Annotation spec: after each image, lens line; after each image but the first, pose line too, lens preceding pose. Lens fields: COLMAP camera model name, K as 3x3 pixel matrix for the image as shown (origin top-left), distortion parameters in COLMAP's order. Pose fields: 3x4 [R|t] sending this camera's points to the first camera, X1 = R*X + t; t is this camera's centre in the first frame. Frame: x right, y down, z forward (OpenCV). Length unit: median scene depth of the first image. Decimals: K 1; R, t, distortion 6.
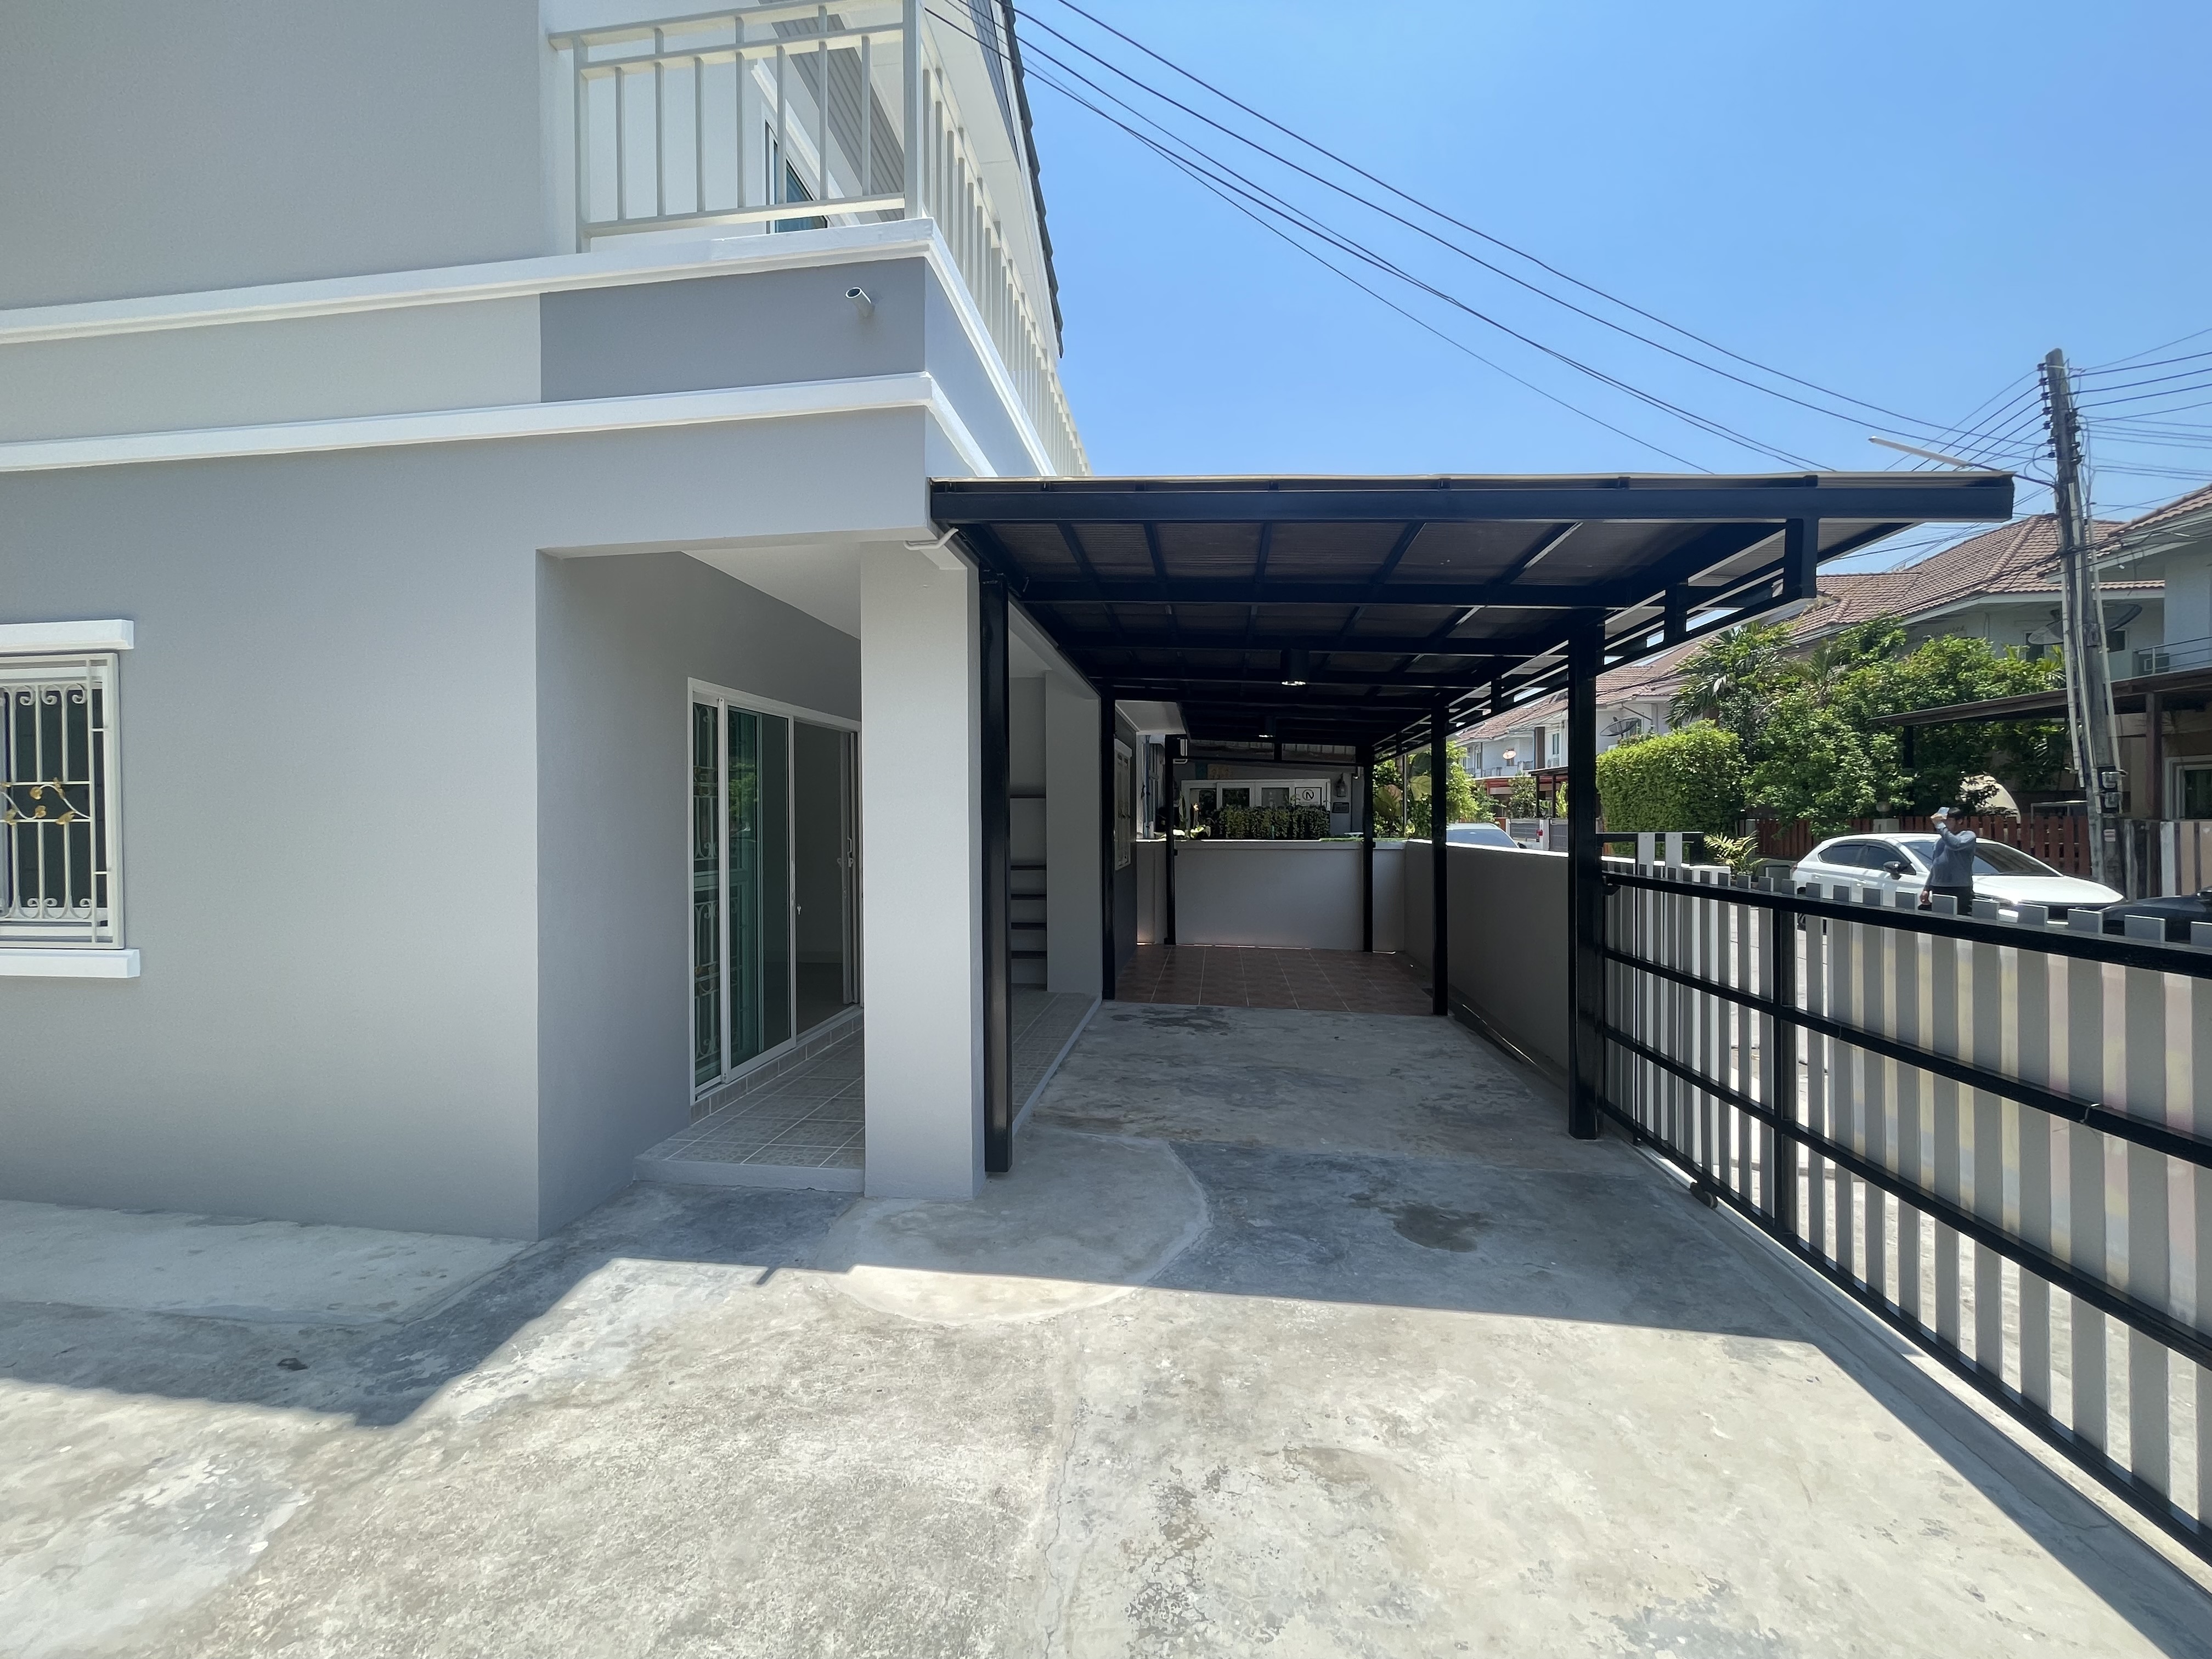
lens RADIAL K [[892.5, 0, 1107.2], [0, 892.5, 819.9], [0, 0, 1]] dist [-0.001658, 0.000160]
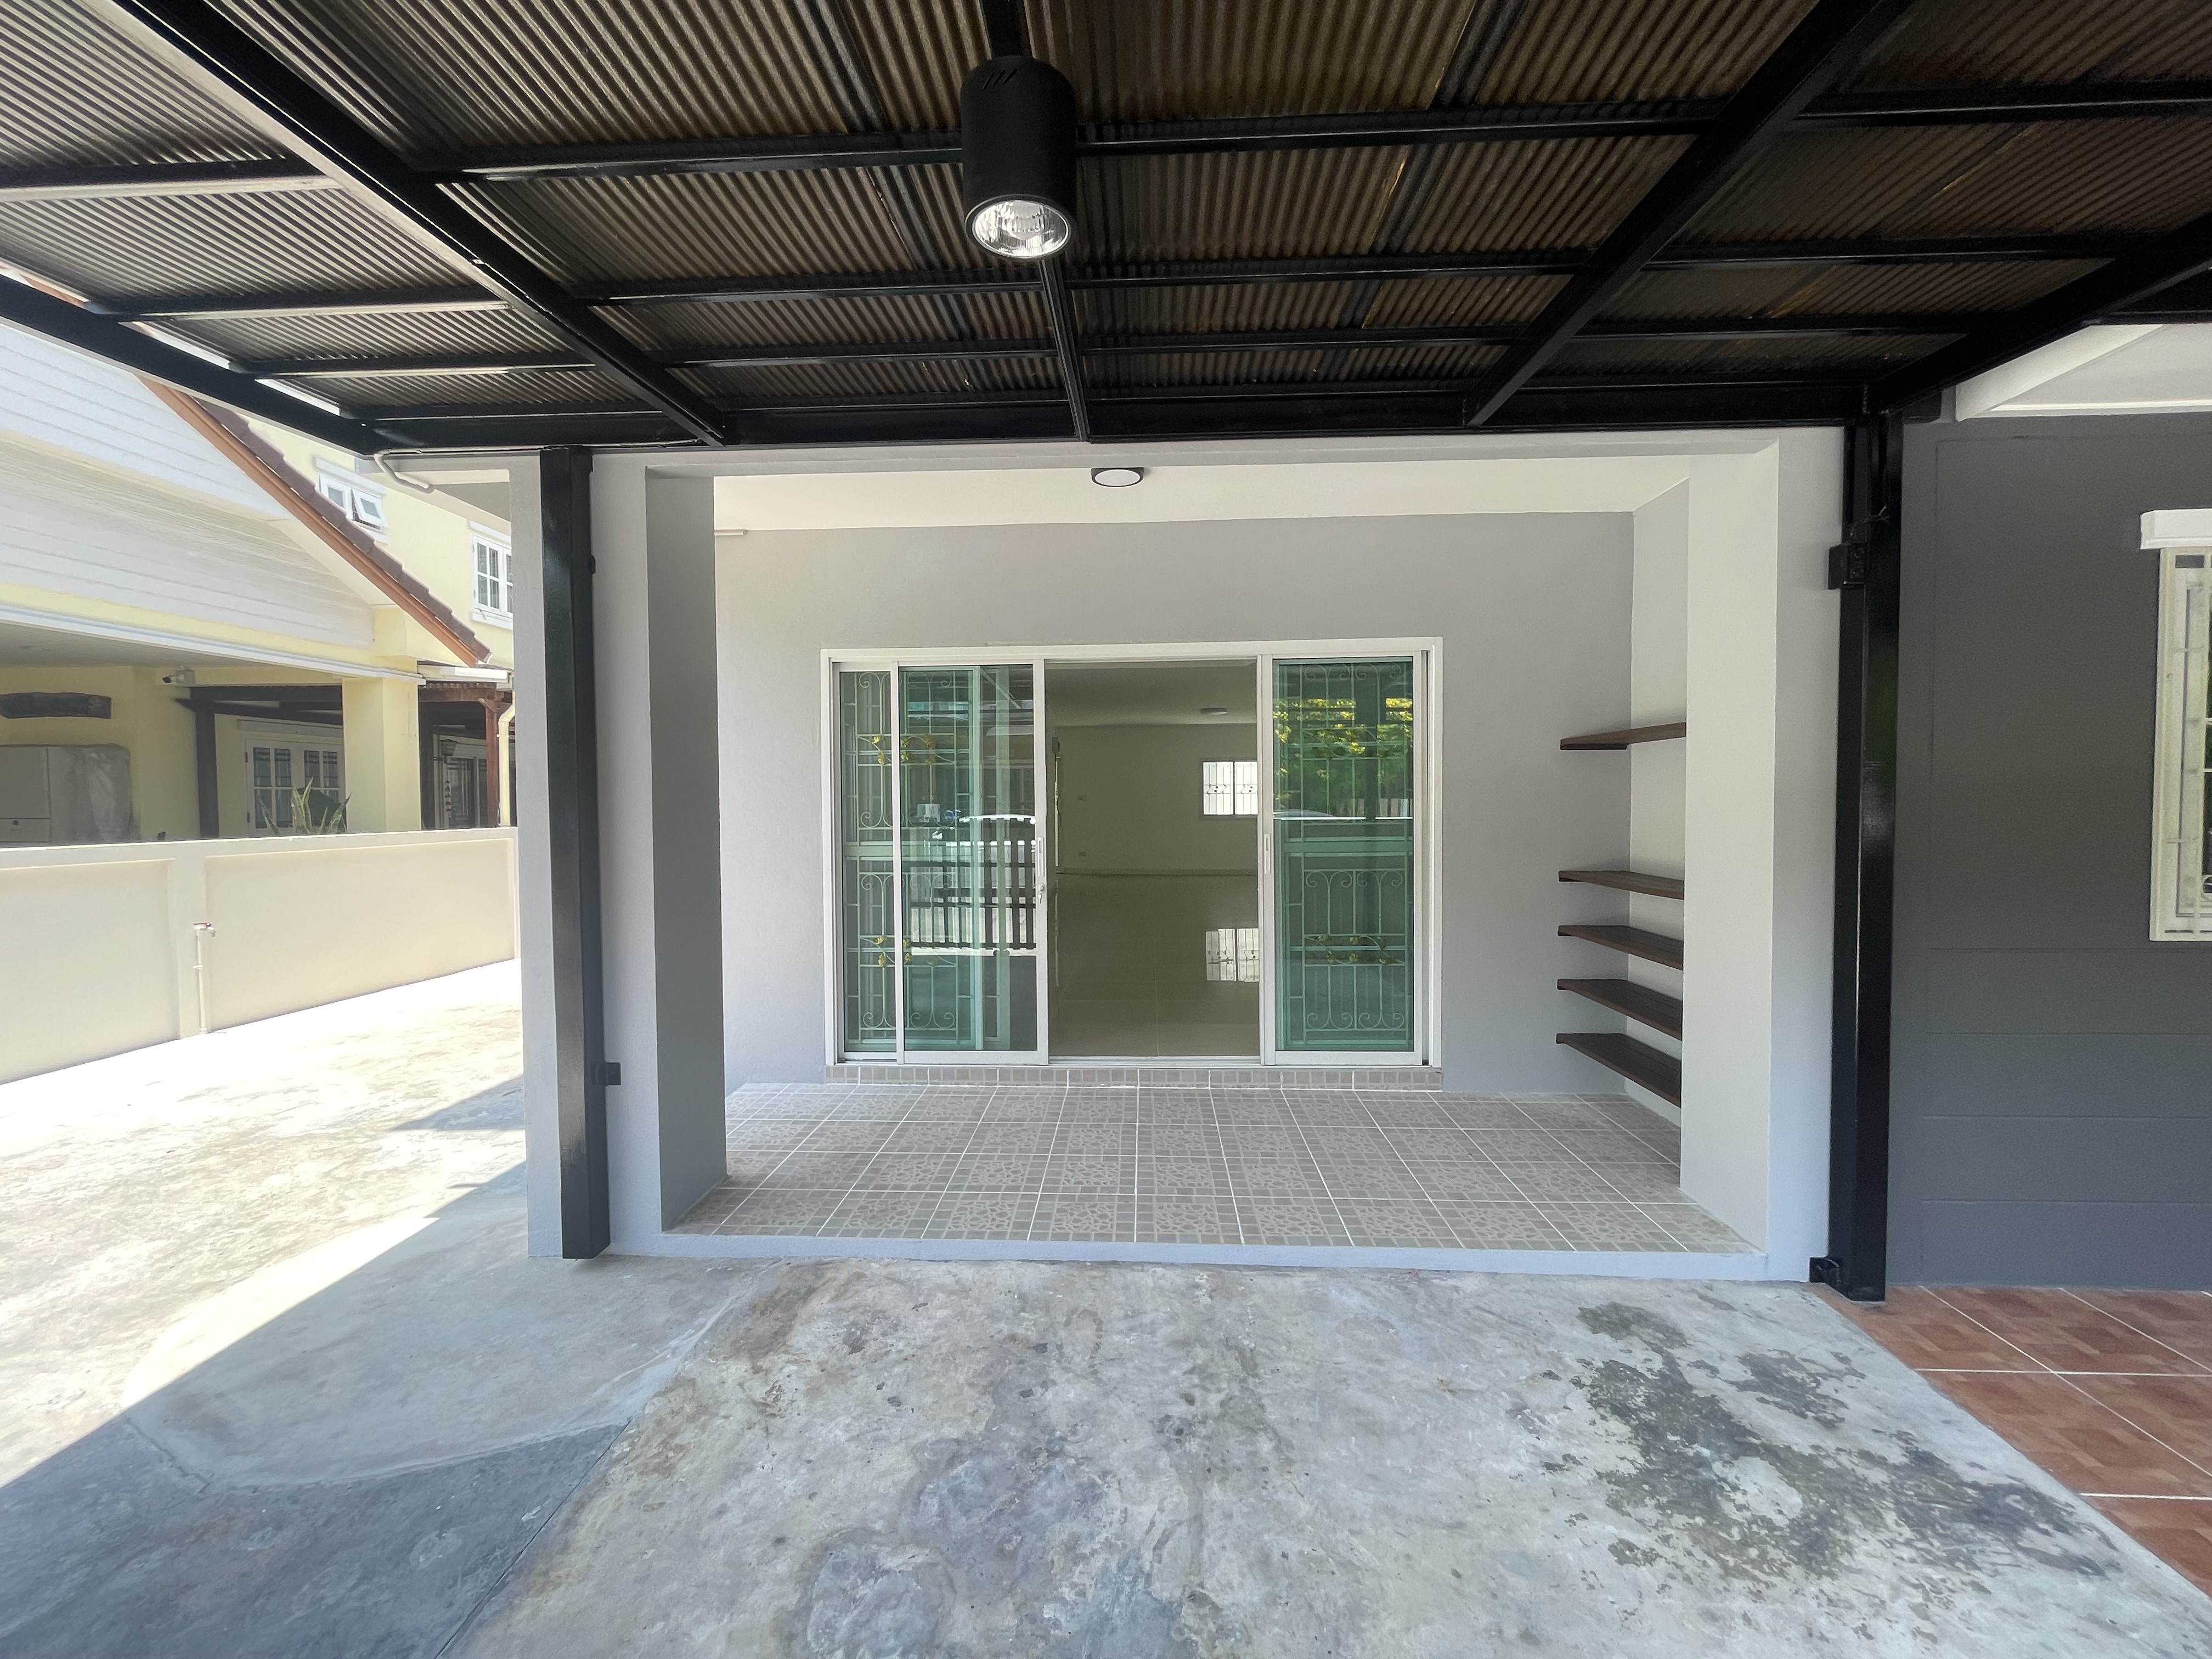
lens RADIAL K [[892.5, 0, 1107.9], [0, 892.5, 828.2], [0, 0, 1]] dist [-0.001658, 0.000160]
pose [[0.080560, 0.037309, -0.996051, 0.608460], [0.003910, 0.999280, 0.037746, 0.007802], [0.996742, -0.006936, 0.080356, 1.298985]]
